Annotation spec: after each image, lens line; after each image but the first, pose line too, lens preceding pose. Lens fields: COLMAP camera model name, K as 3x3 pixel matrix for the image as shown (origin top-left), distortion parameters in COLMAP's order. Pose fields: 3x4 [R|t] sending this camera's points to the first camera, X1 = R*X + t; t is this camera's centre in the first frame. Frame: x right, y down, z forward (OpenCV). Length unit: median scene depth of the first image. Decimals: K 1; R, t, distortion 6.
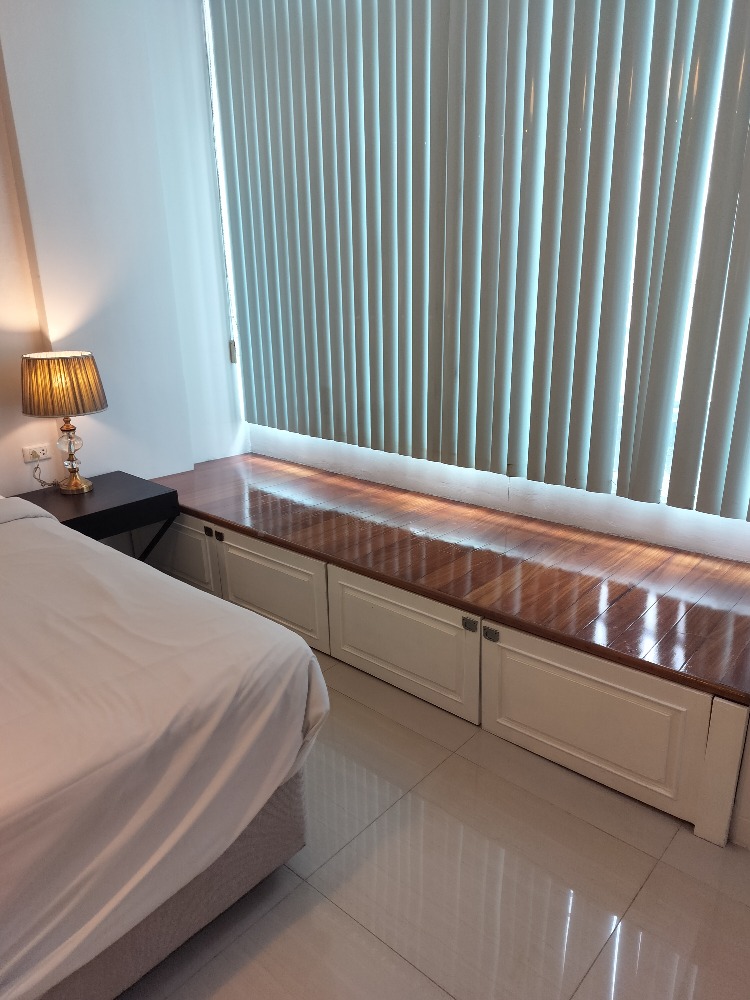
lens RADIAL K [[716.0, 0, 375.0], [0, 716.0, 500.0], [0, 0, 1]] dist [0.050674, -0.001908]
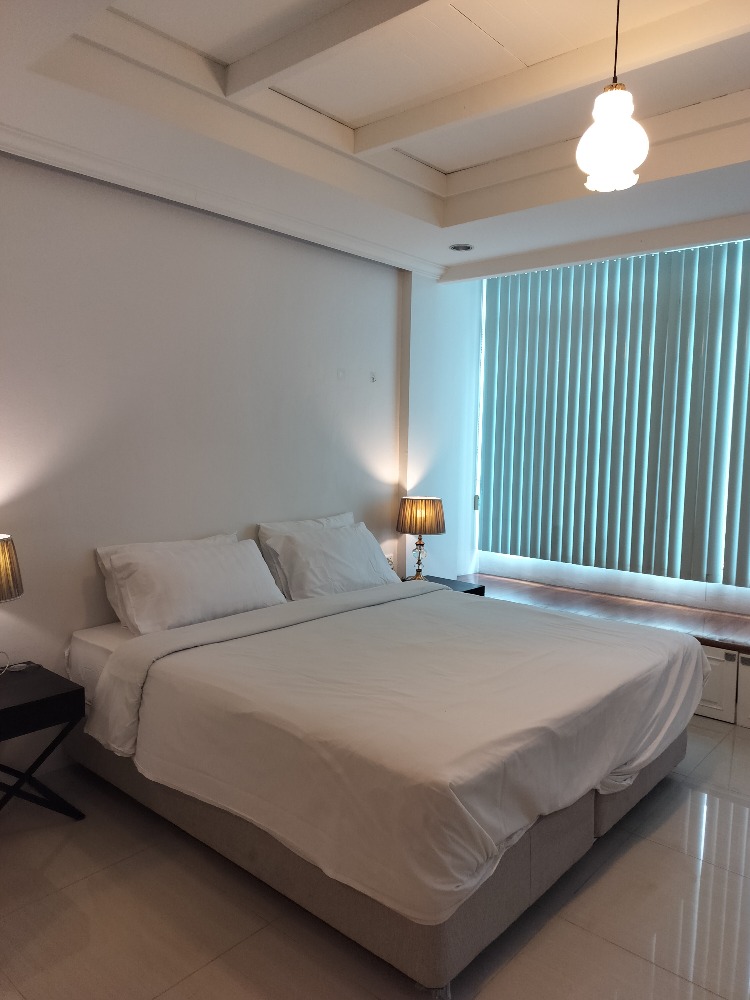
lens RADIAL K [[716.0, 0, 375.0], [0, 716.0, 500.0], [0, 0, 1]] dist [0.050674, -0.001908]
pose [[0.998930, 0.039269, 0.024416, -0.555889], [-0.032542, 0.972138, -0.232141, 0.172968], [-0.032852, 0.231099, 0.972376, -0.534012]]
